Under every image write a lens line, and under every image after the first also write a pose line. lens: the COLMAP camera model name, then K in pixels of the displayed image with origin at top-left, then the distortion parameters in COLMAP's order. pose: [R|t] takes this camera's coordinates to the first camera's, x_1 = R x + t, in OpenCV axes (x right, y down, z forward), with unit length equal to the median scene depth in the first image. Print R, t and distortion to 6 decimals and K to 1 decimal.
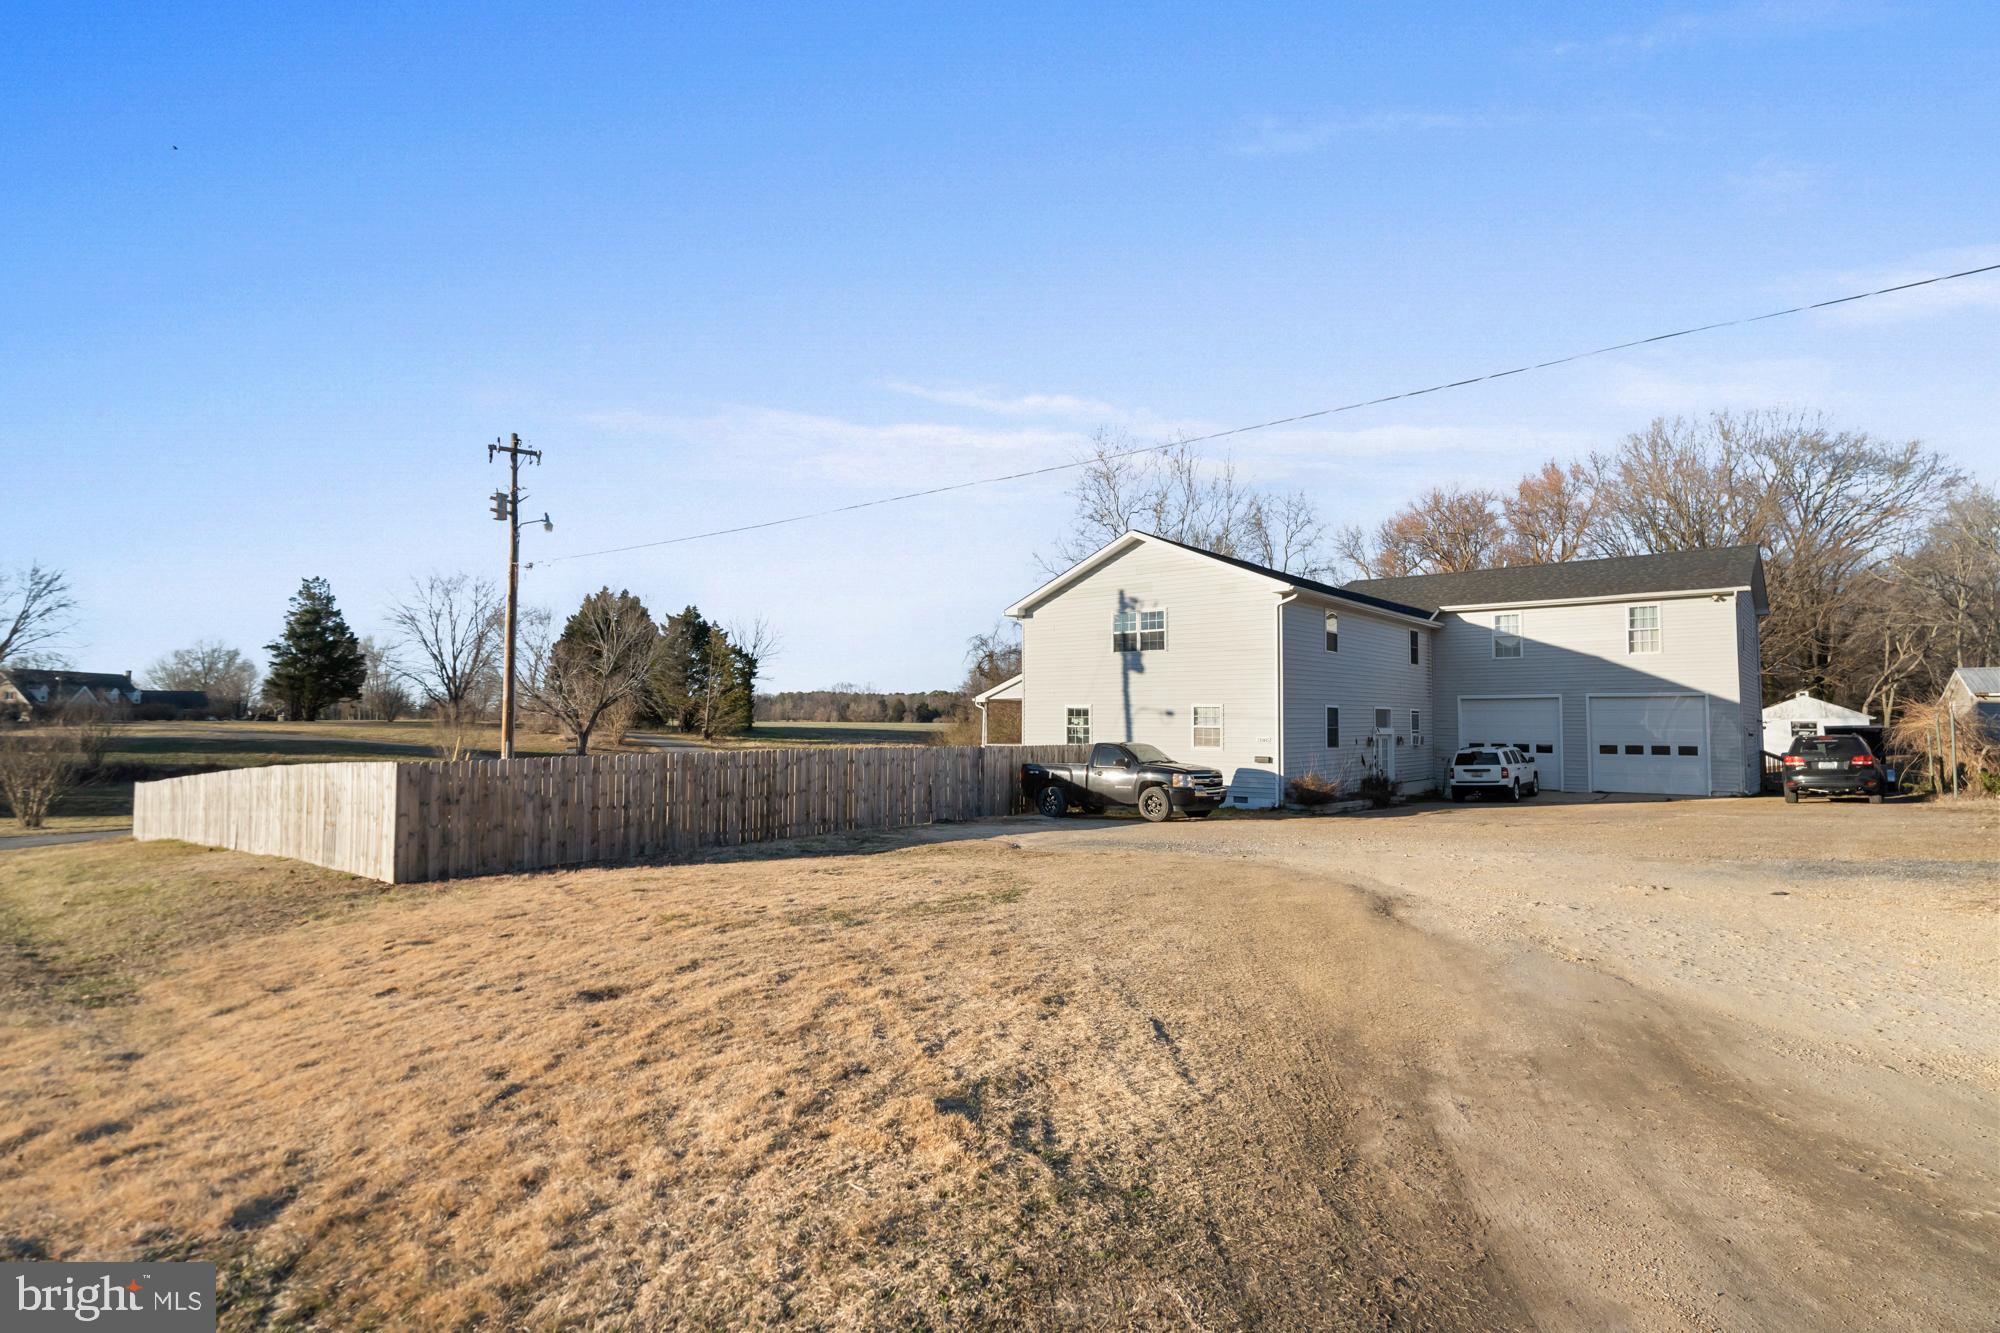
lens RADIAL K [[1028.4, 0, 999.3], [0, 1028.4, 673.4], [0, 0, 1]] dist [0.003180, 0.000860]
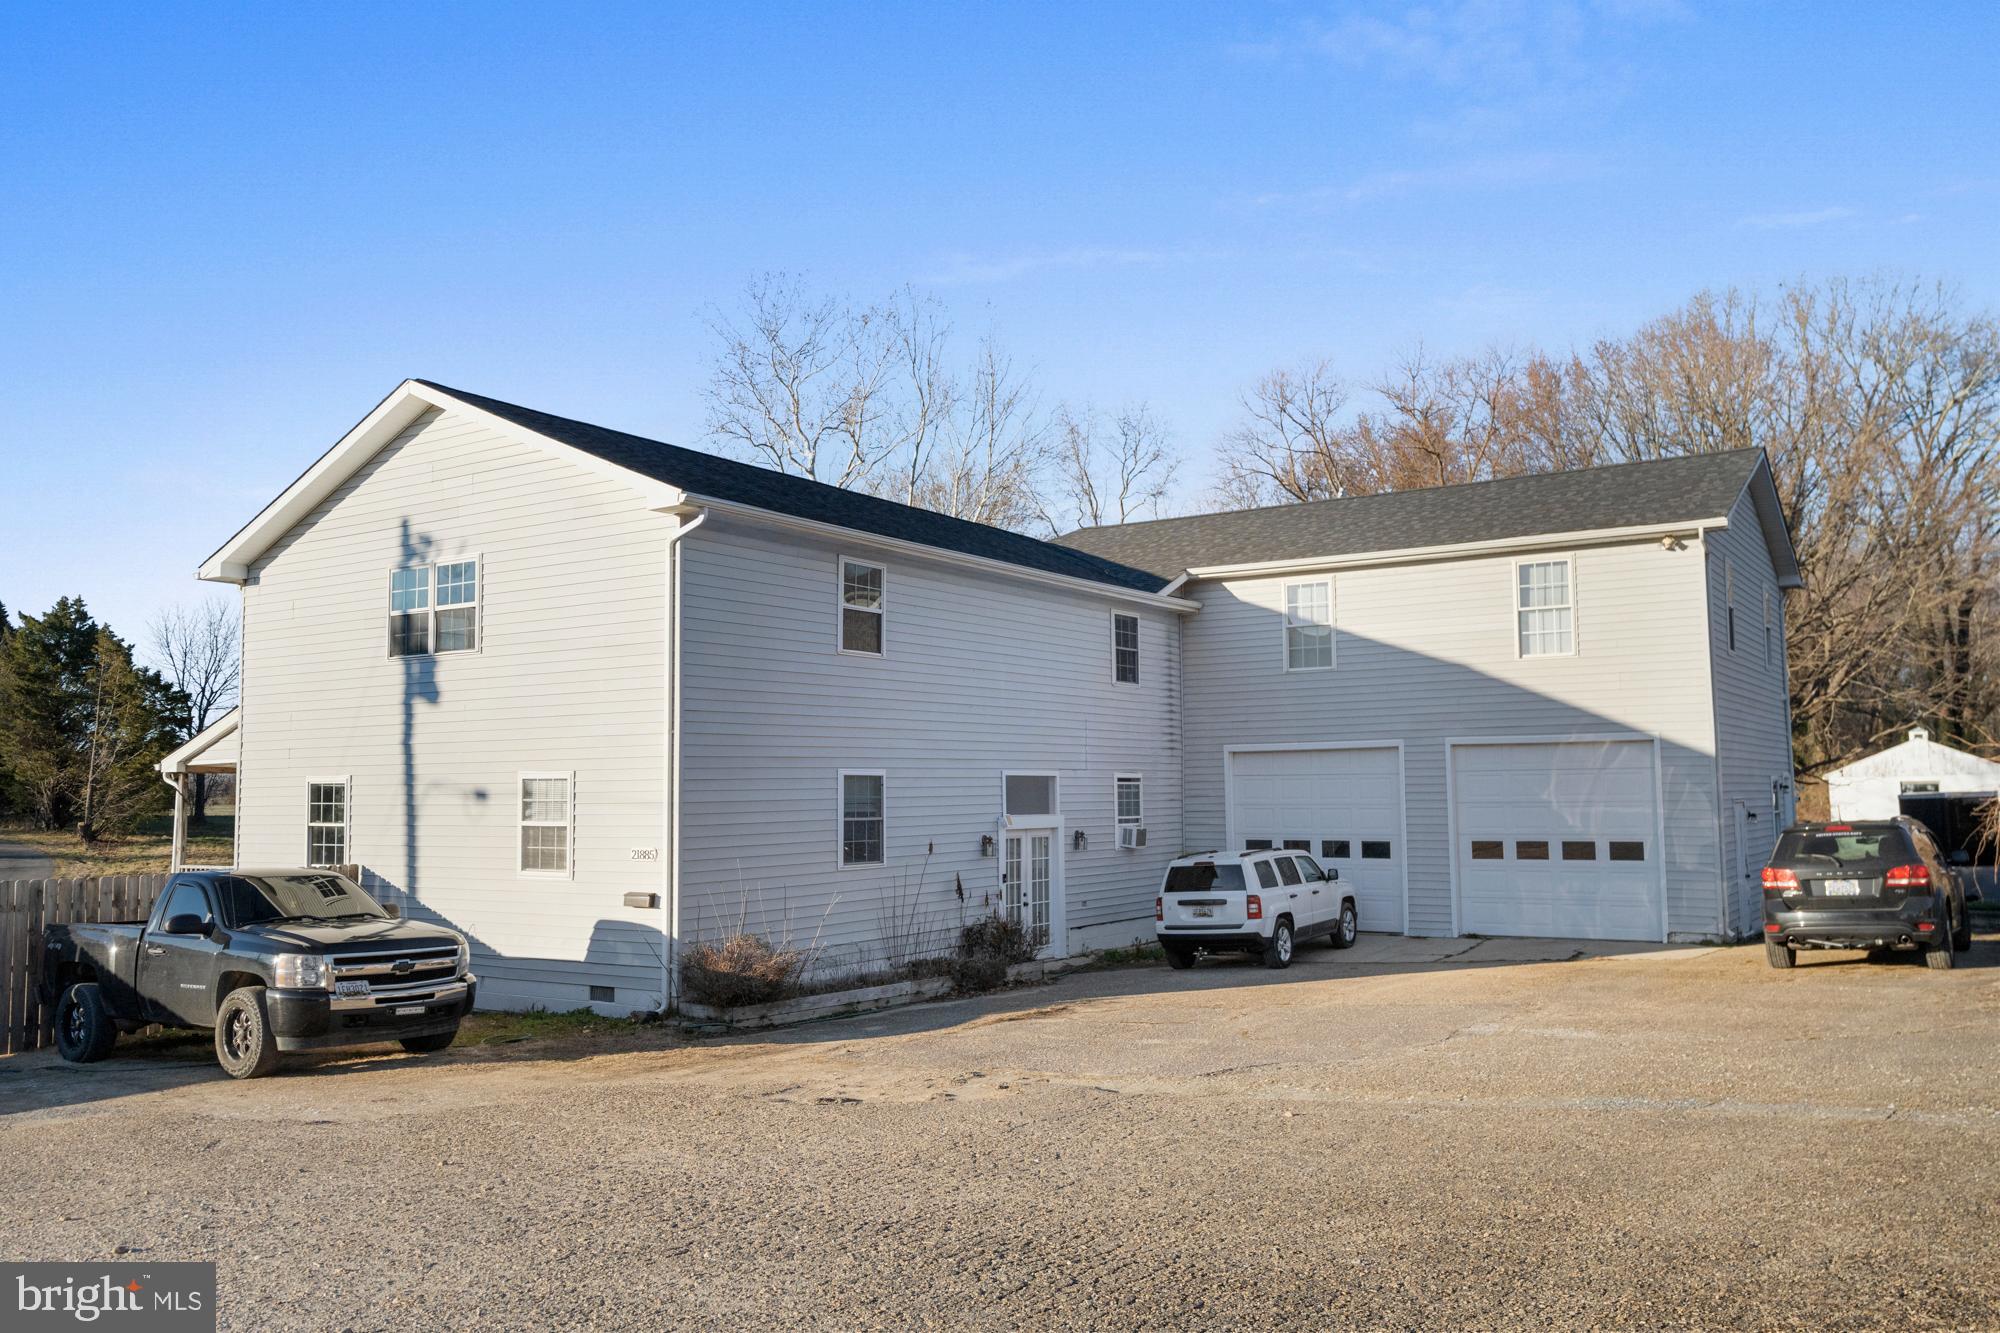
lens RADIAL K [[1616.9, 0, 1003.8], [0, 1616.9, 658.7], [0, 0, 1]] dist [0.006418, -0.004602]
pose [[0.992260, -0.005516, 0.124057, 0.265630], [0.010005, 0.999316, -0.035591, 0.007063], [-0.123776, 0.036557, 0.991637, 0.252626]]
